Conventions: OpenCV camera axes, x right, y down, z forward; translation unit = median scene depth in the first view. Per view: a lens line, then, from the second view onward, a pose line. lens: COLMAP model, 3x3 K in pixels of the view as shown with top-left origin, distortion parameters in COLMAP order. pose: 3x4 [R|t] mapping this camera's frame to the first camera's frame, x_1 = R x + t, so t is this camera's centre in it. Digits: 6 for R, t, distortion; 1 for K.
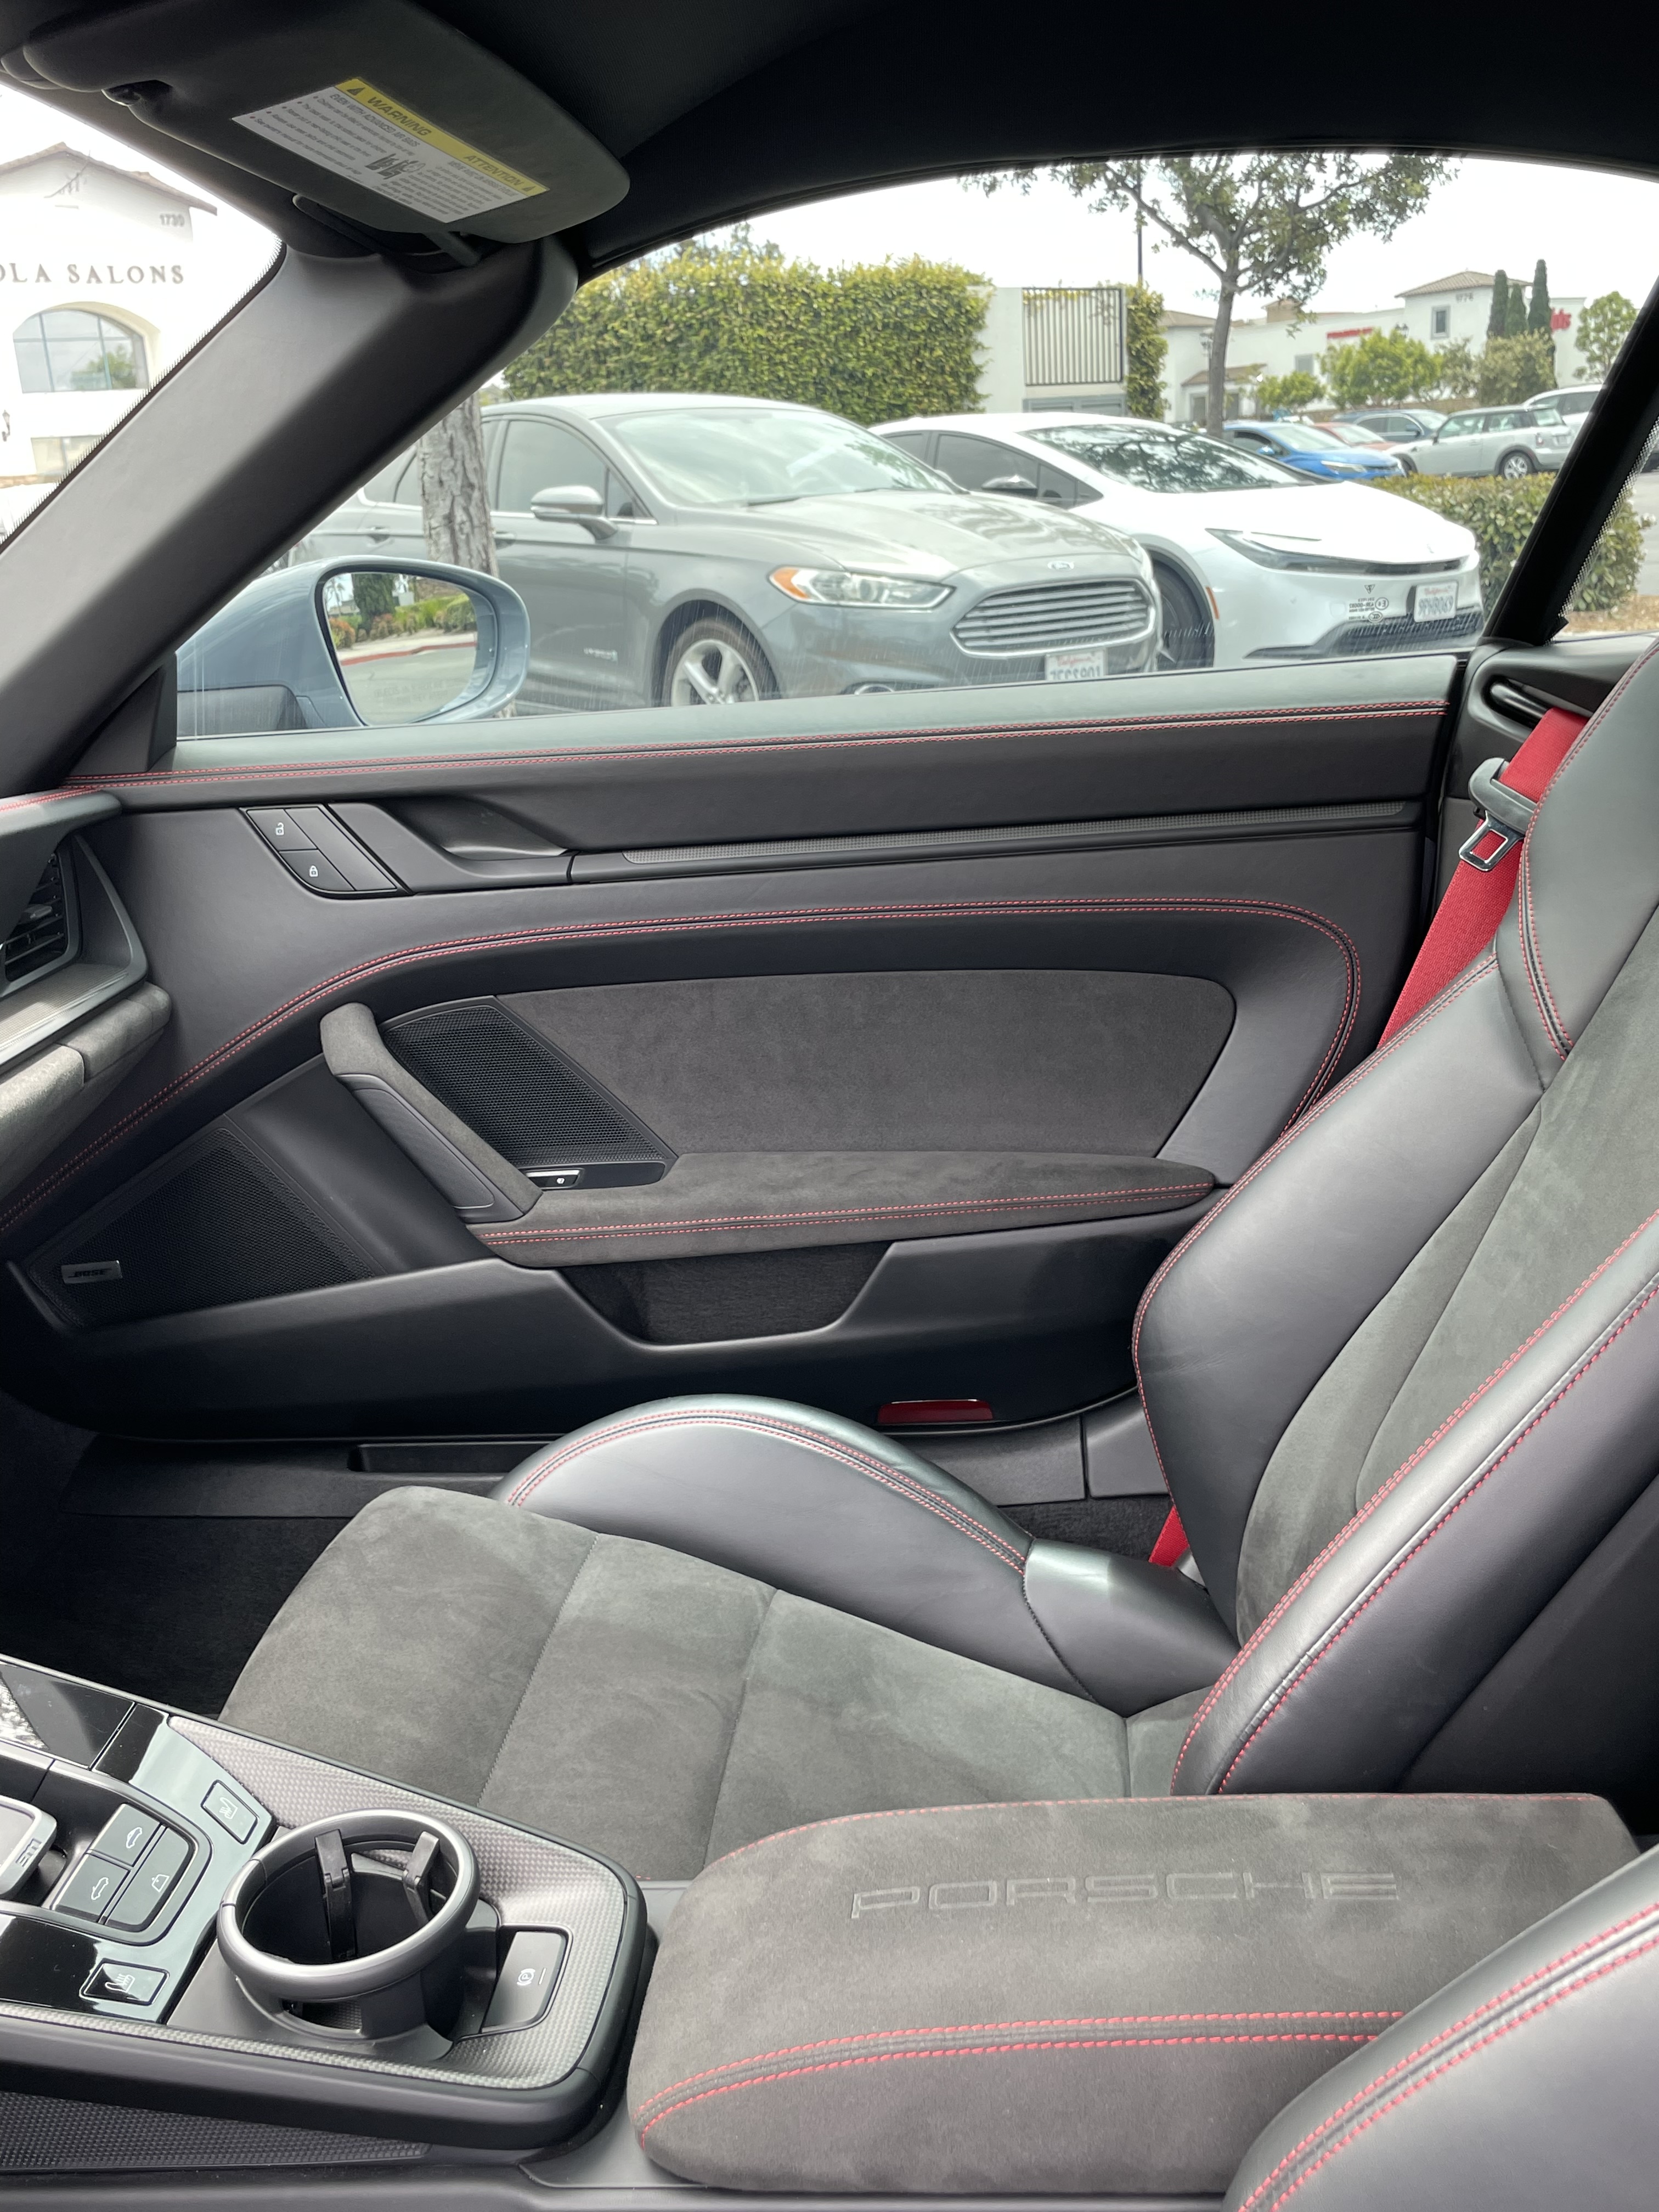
lens RADIAL K [[1992.2, 0, 829.5], [0, 1992.2, 1106.0], [0, 0, 1]] dist [0.090217, -0.135064]
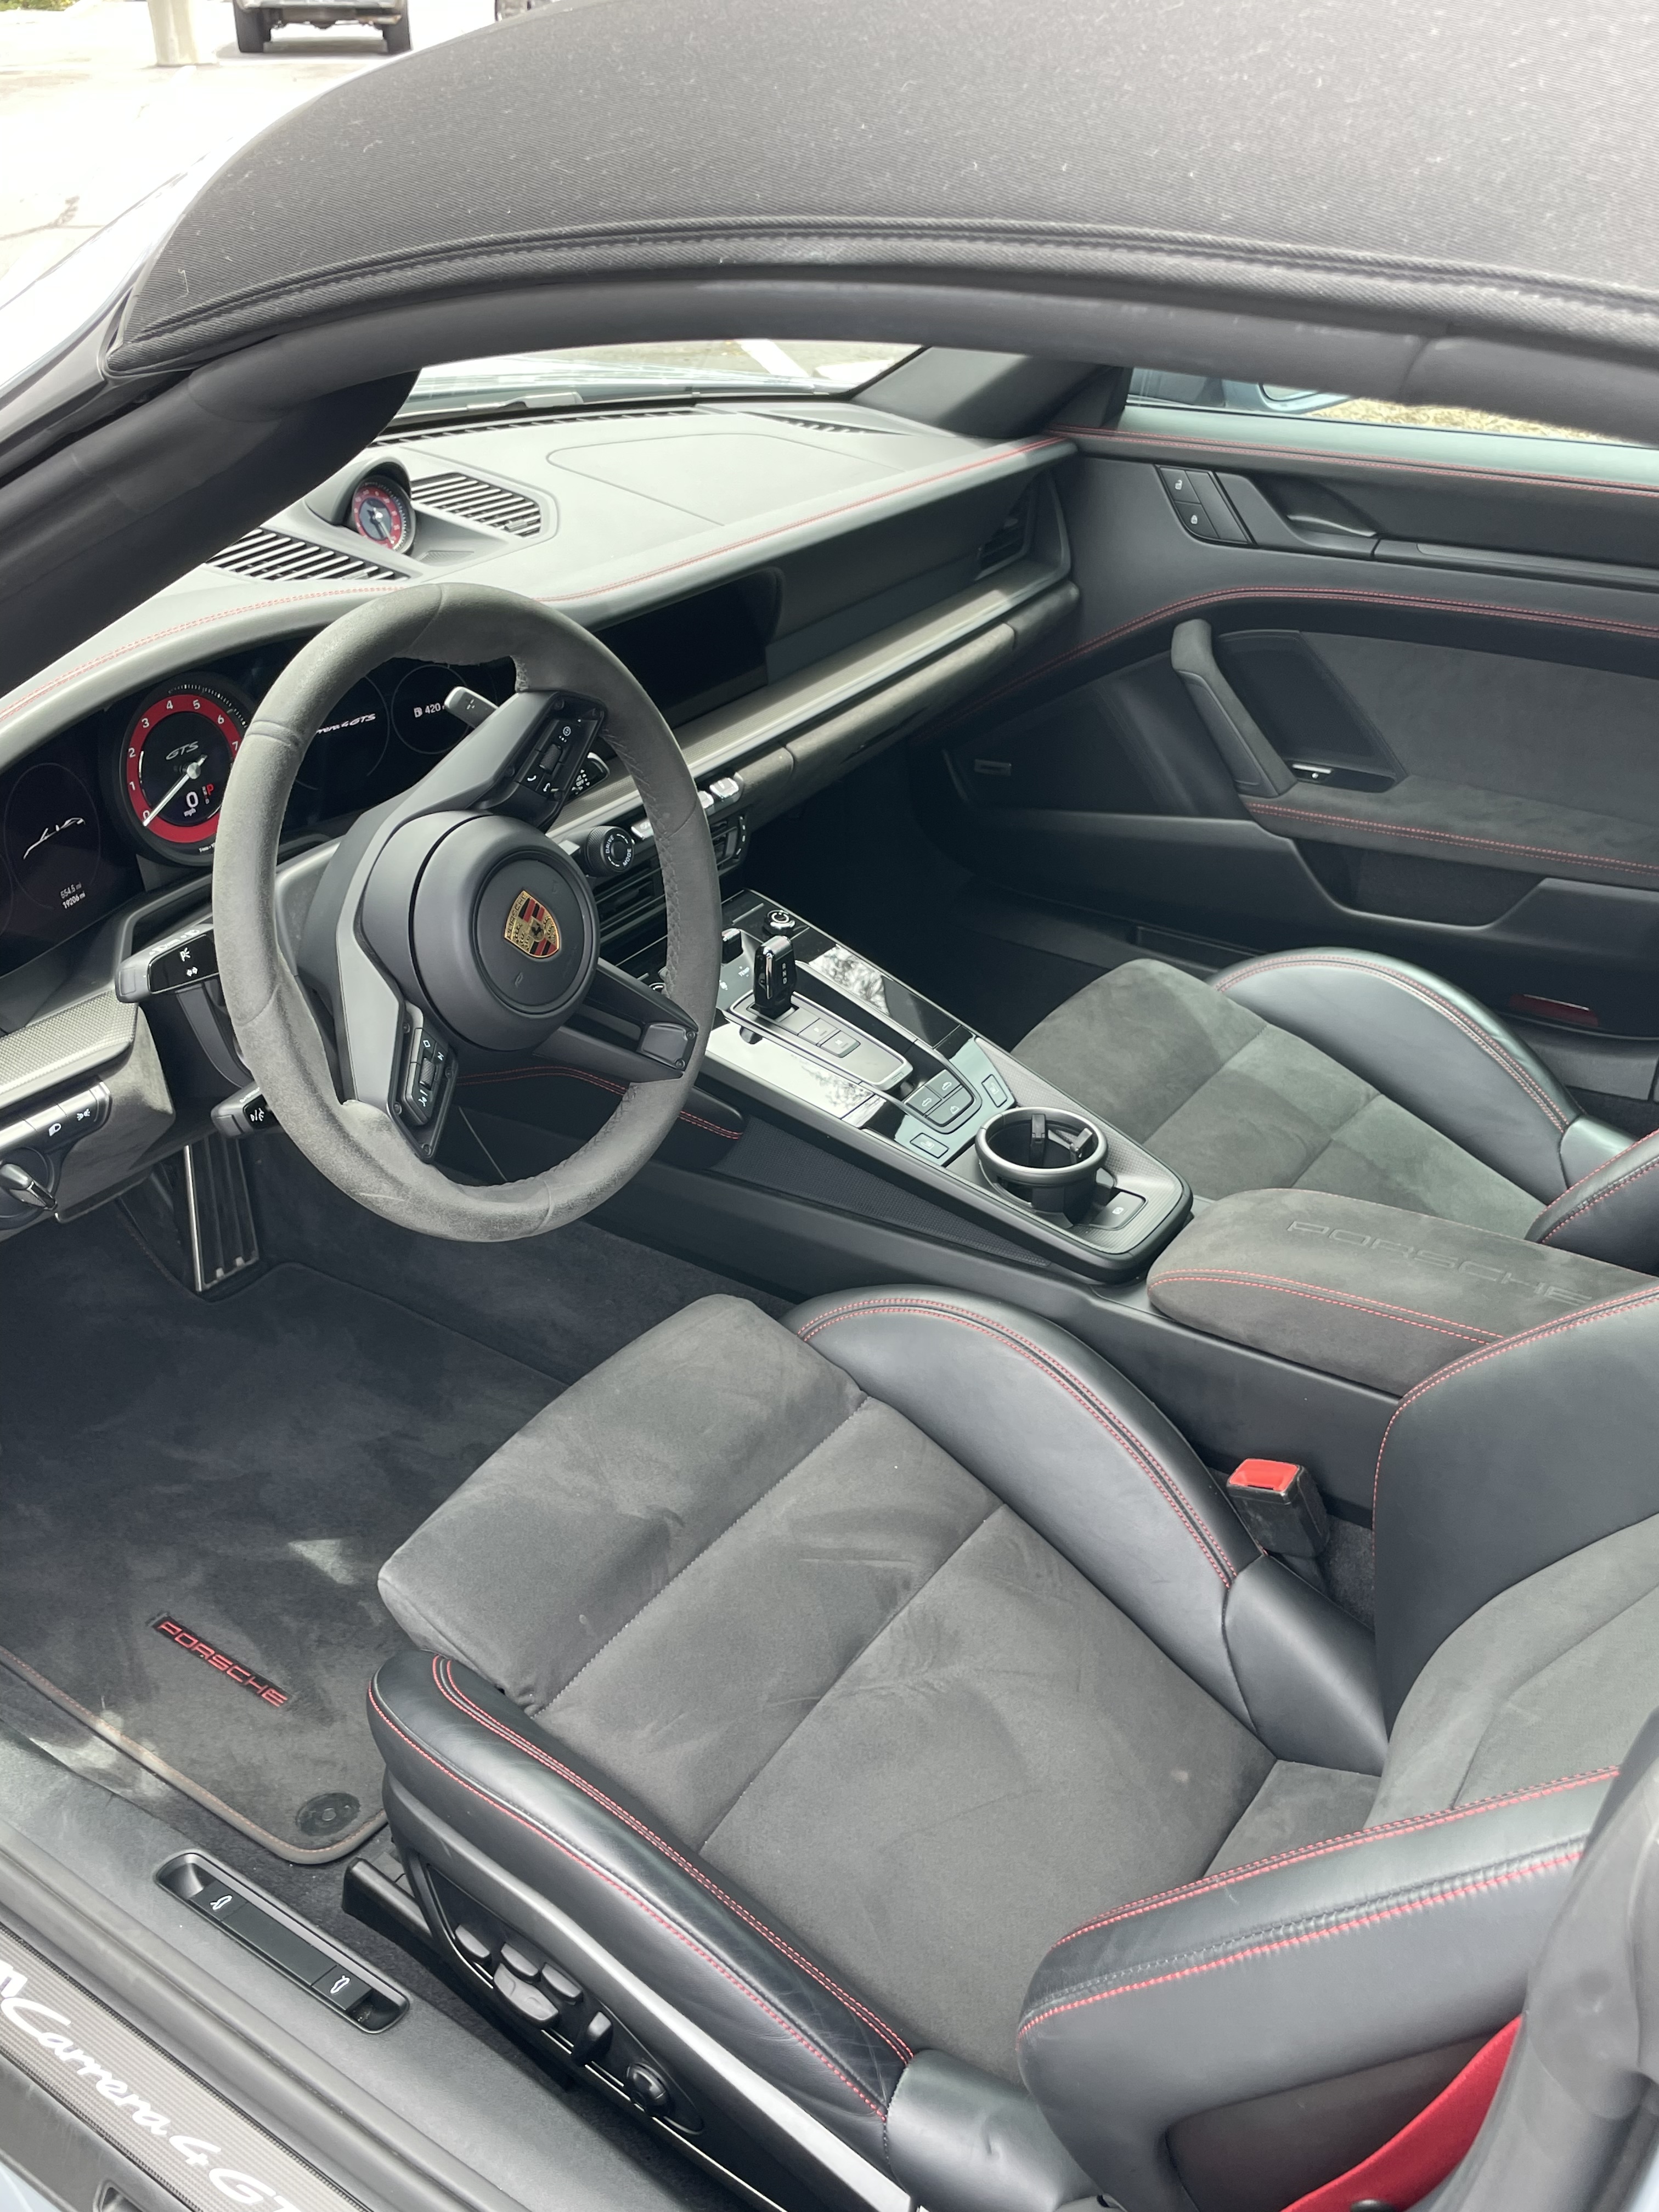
lens RADIAL K [[1992.2, 0, 829.5], [0, 1992.2, 1106.0], [0, 0, 1]] dist [0.090217, -0.135064]
pose [[0.883225, 0.280212, -0.376024, 0.169197], [-0.180283, 0.943113, 0.279348, -0.081371], [0.432910, -0.178936, 0.883499, -0.447422]]
